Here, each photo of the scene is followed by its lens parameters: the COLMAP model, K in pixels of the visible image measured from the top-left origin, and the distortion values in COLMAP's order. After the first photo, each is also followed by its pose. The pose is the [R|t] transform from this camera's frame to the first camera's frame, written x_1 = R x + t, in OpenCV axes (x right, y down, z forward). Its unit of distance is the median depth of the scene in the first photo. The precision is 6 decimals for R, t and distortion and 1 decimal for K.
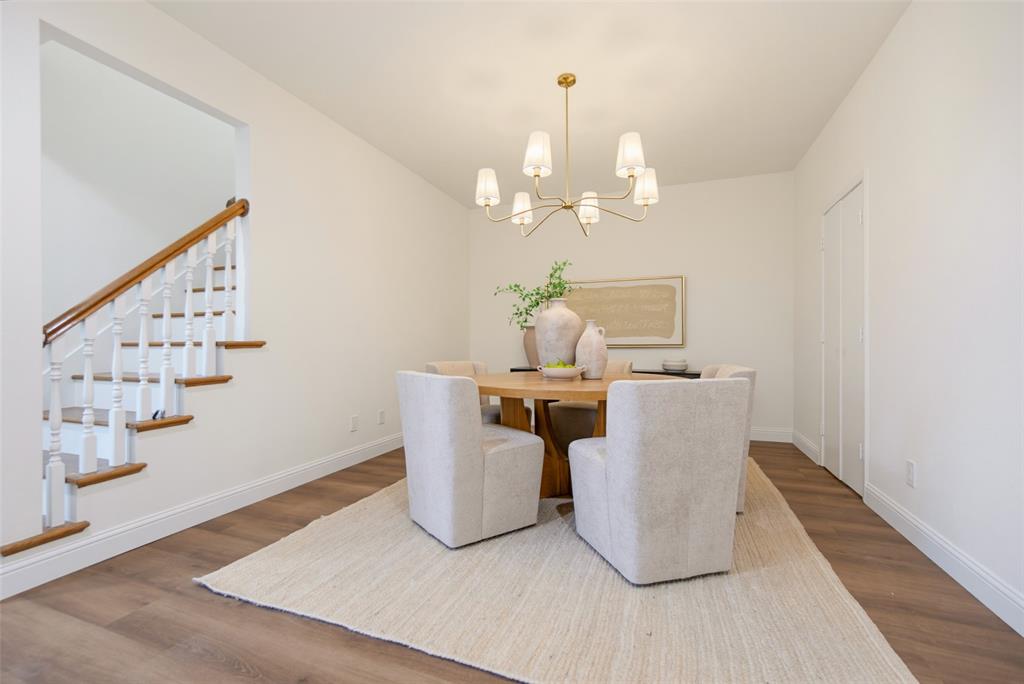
lens RADIAL K [[453.1, 0, 508.4], [0, 453.1, 337.6], [0, 0, 1]] dist [-0.003683, 0.000065]
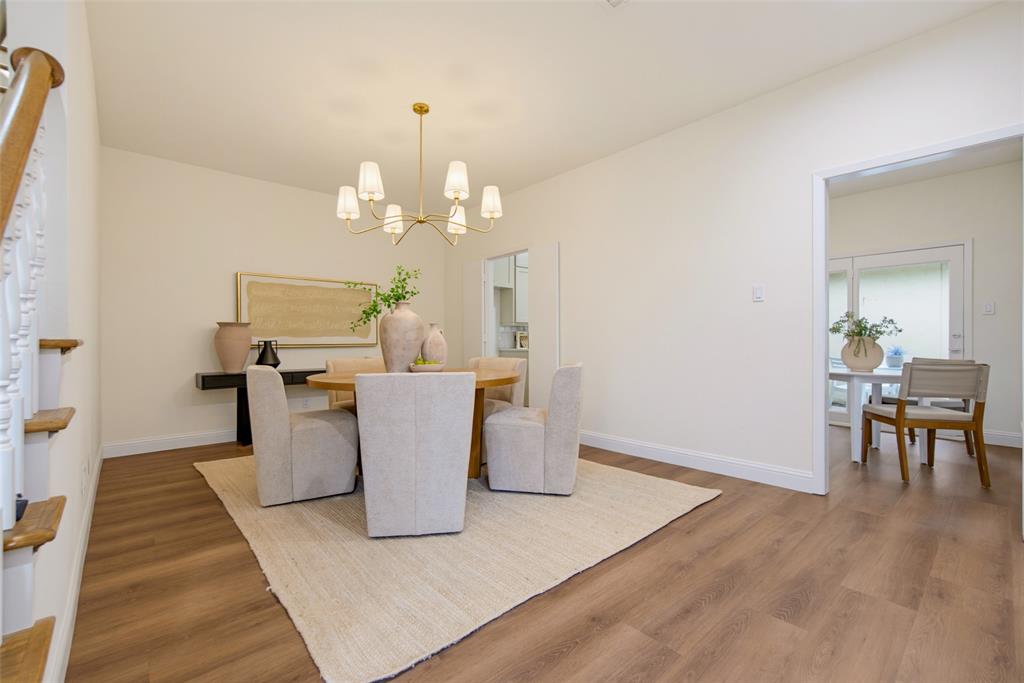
lens RADIAL K [[435.2, 0, 512.0], [0, 435.2, 341.5], [0, 0, 1]] dist [-0.000376, -0.000027]
pose [[0.462055, -0.004458, 0.886840, -0.781474], [-0.003964, 0.999967, 0.007092, 0.001293], [-0.886842, -0.006792, 0.462022, 0.324014]]
